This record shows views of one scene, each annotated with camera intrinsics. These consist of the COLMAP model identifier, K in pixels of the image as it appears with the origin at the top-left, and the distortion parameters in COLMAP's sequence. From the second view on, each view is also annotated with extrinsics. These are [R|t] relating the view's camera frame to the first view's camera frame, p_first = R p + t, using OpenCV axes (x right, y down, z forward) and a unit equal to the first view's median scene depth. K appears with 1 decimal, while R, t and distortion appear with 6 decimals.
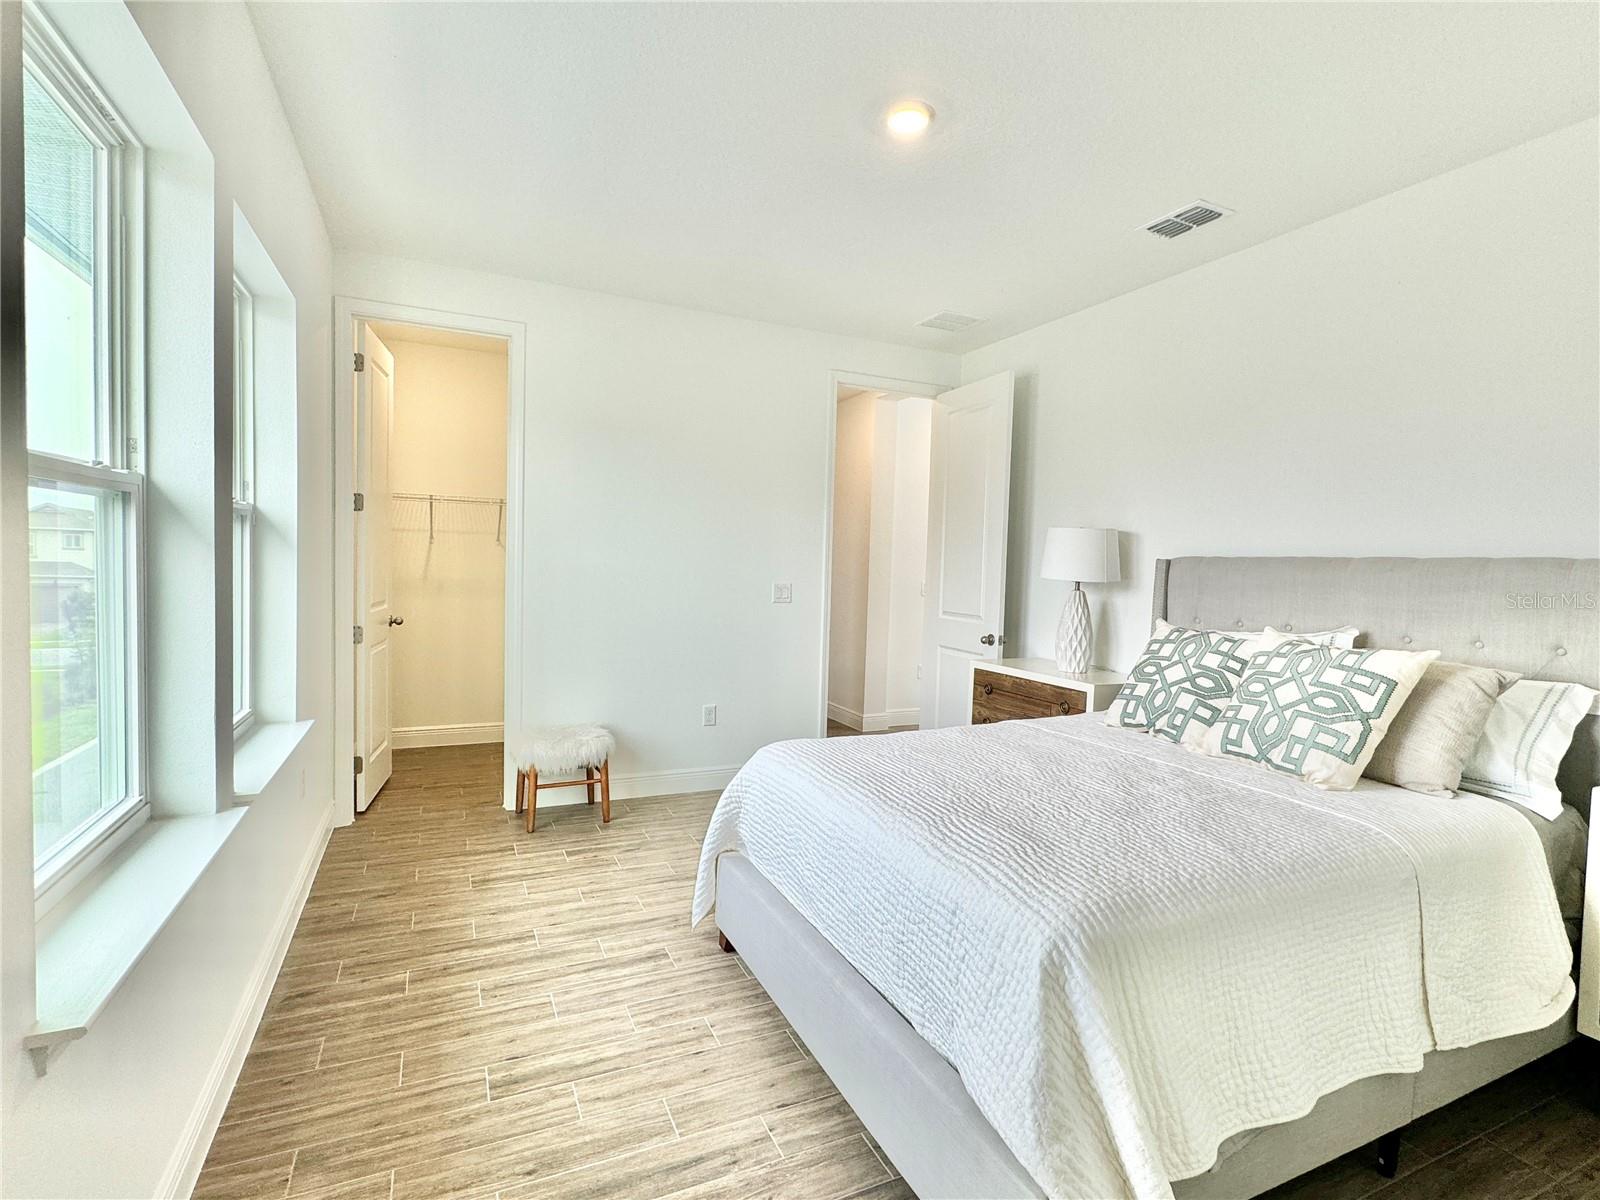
lens RADIAL K [[772.9, 0, 796.8], [0, 772.9, 596.0], [0, 0, 1]] dist [-0.001748, 0.000174]
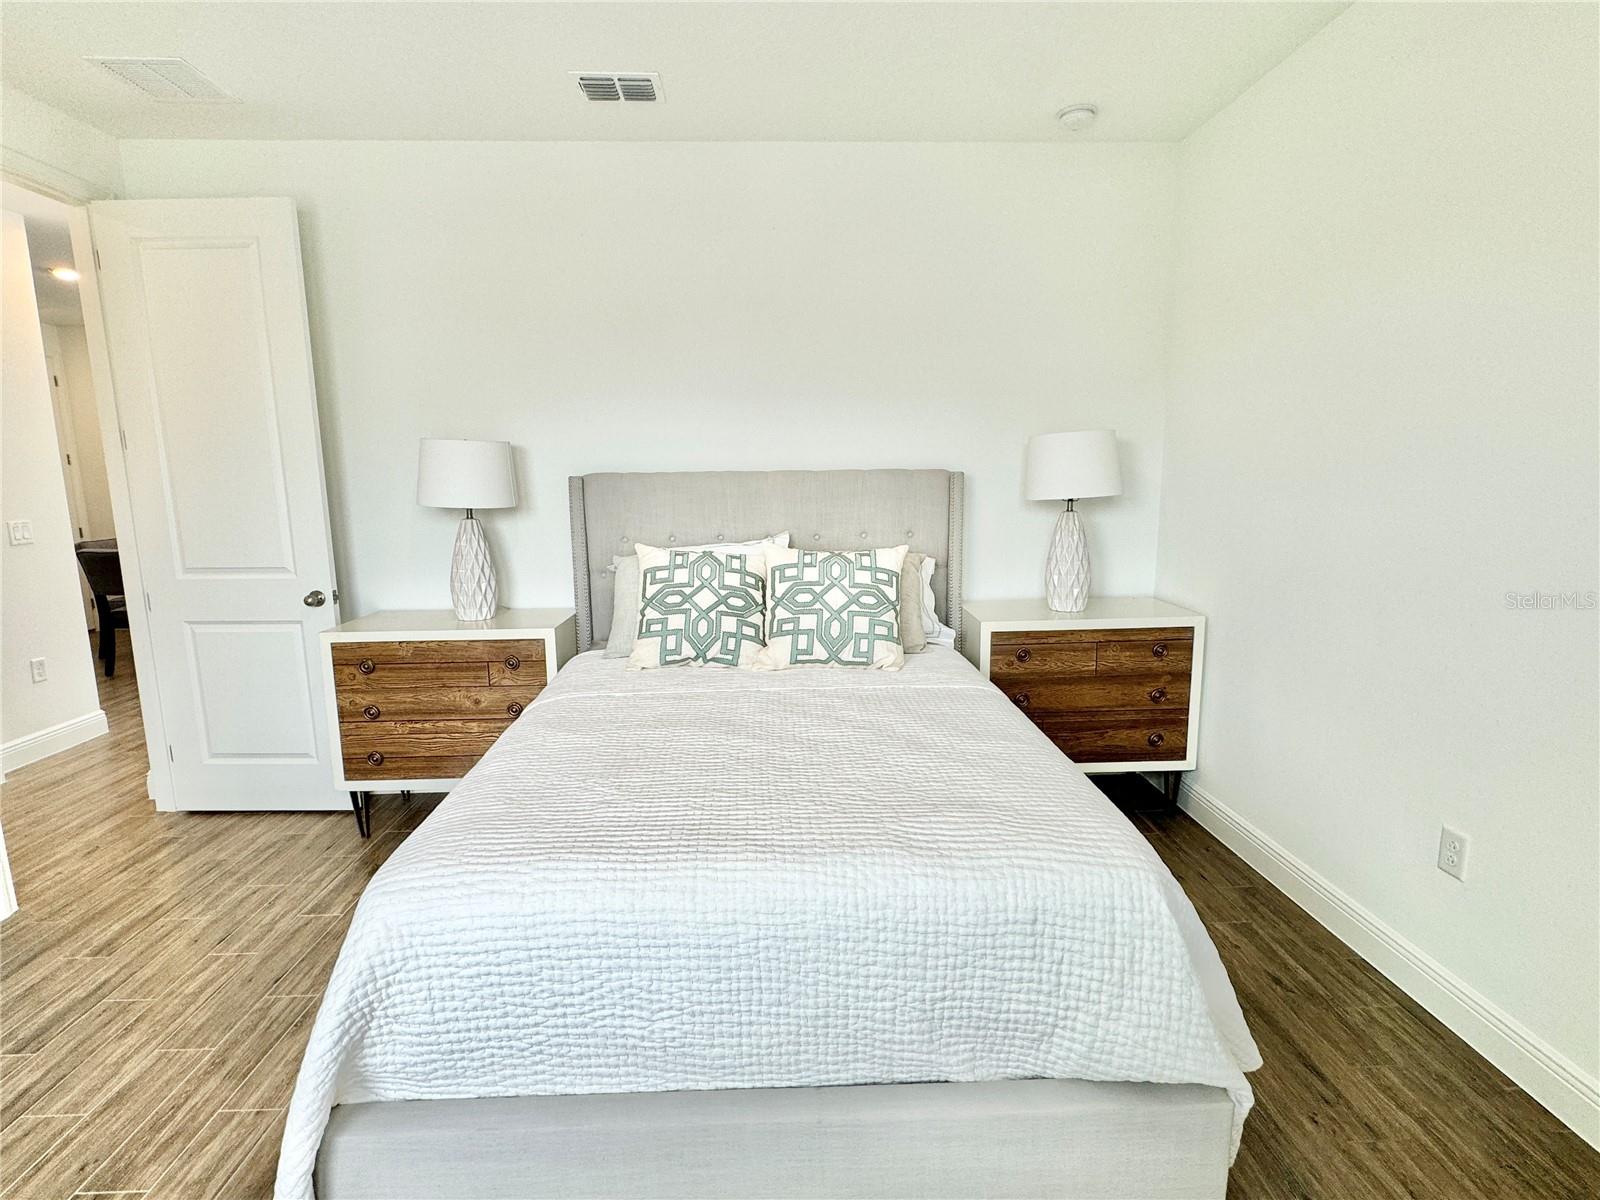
lens RADIAL K [[772.9, 0, 798.4], [0, 772.9, 595.5], [0, 0, 1]] dist [-0.001748, 0.000174]
pose [[0.383080, -0.184947, 0.905011, -0.427137], [0.062653, 0.982697, 0.174303, -0.081856], [-0.921588, -0.010070, 0.388039, 0.630714]]
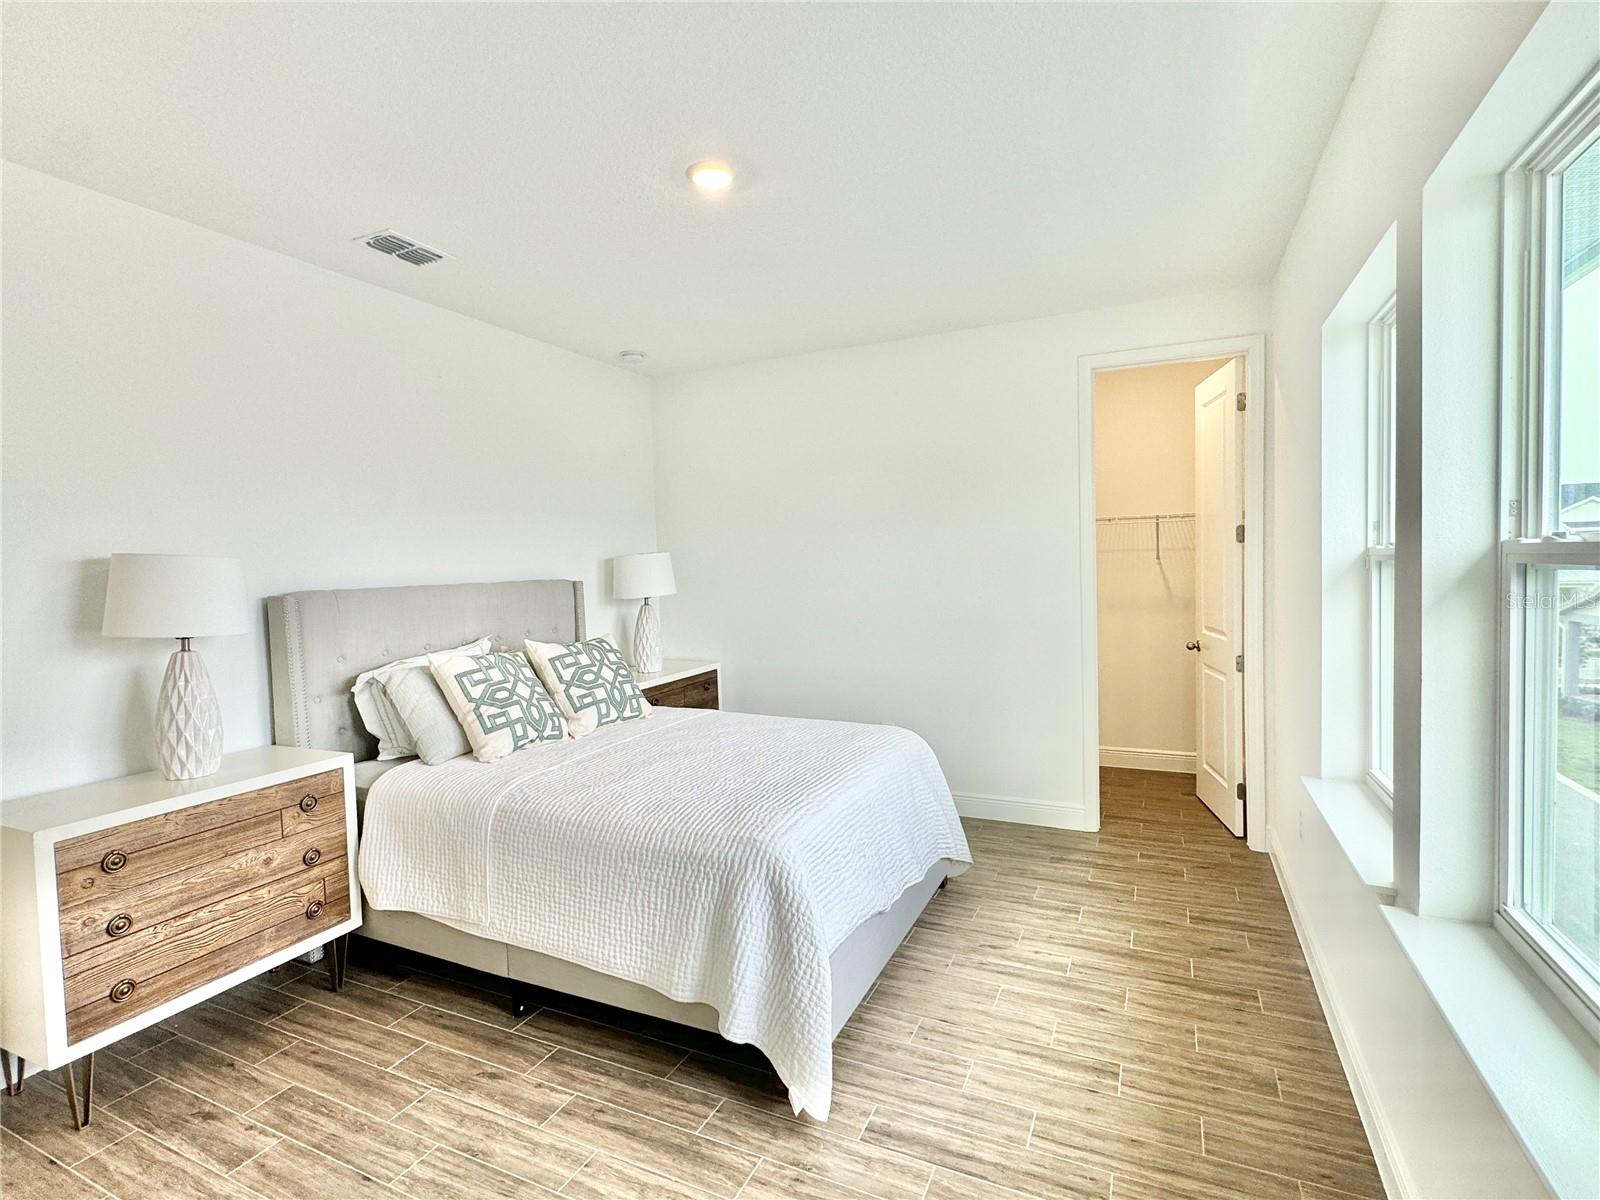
lens RADIAL K [[772.9, 0, 795.0], [0, 772.9, 597.5], [0, 0, 1]] dist [-0.001748, 0.000174]
pose [[-0.639934, -0.049818, 0.766813, -0.795117], [0.039541, 0.994439, 0.097605, -0.164424], [-0.767412, 0.092781, -0.634406, 1.730418]]
